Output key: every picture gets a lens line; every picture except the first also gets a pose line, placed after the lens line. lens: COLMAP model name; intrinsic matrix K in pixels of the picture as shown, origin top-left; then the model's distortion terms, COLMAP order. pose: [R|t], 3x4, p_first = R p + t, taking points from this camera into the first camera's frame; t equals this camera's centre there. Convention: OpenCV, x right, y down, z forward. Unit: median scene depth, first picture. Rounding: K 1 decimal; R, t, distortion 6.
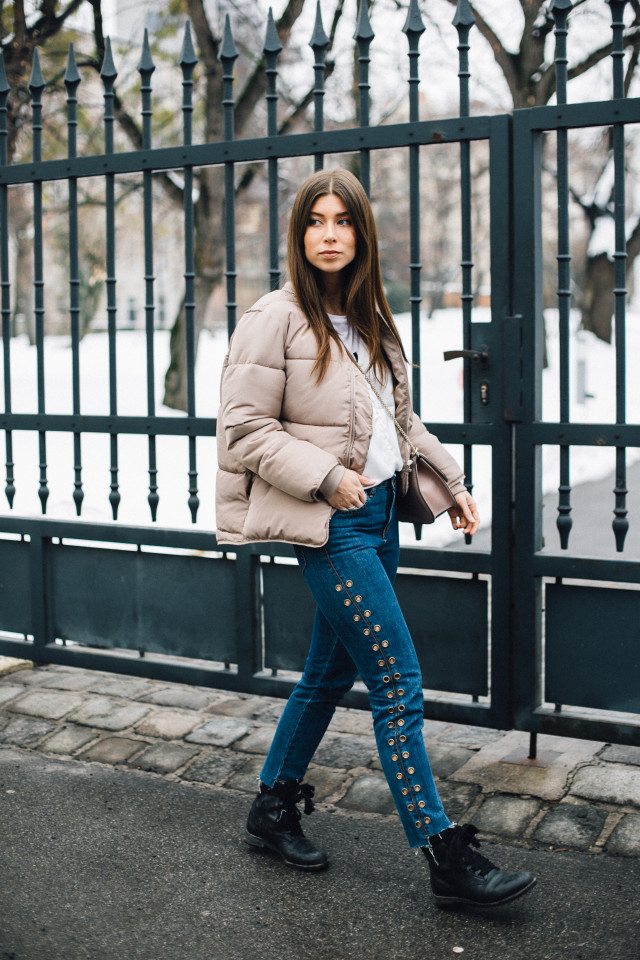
lens RADIAL K [[1453.2, 0, 318.7], [0, 1453.2, 478.8], [0, 0, 1]] dist [-0.127115, 0.000000]
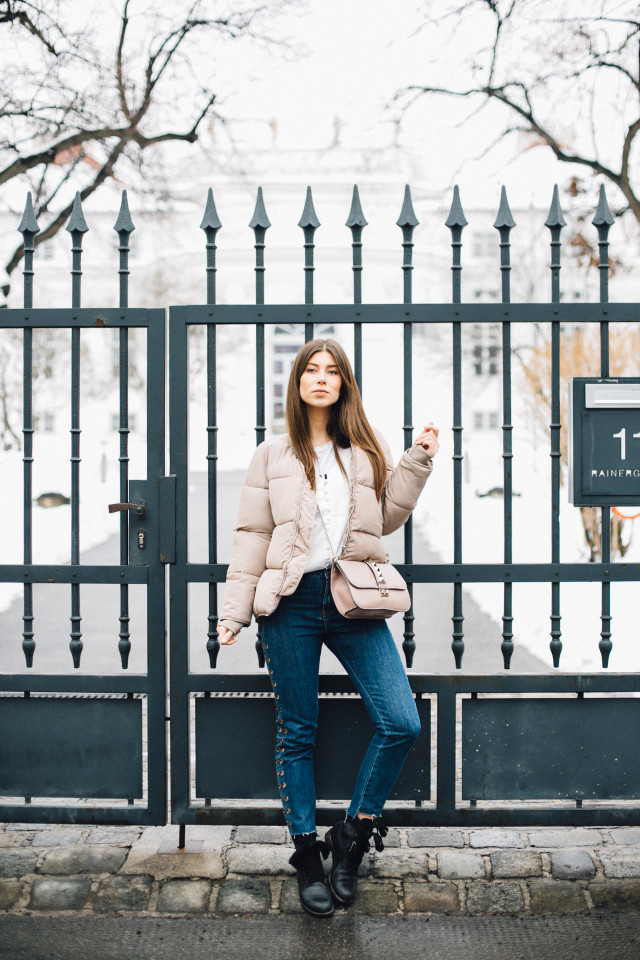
lens RADIAL K [[1453.2, 0, 321.6], [0, 1453.2, 470.1], [0, 0, 1]] dist [-0.127115, 0.000000]
pose [[0.857021, 0.013214, 0.515113, -0.367872], [0.036603, 0.995585, -0.086437, -0.007847], [-0.513980, 0.092933, 0.852753, -0.090326]]
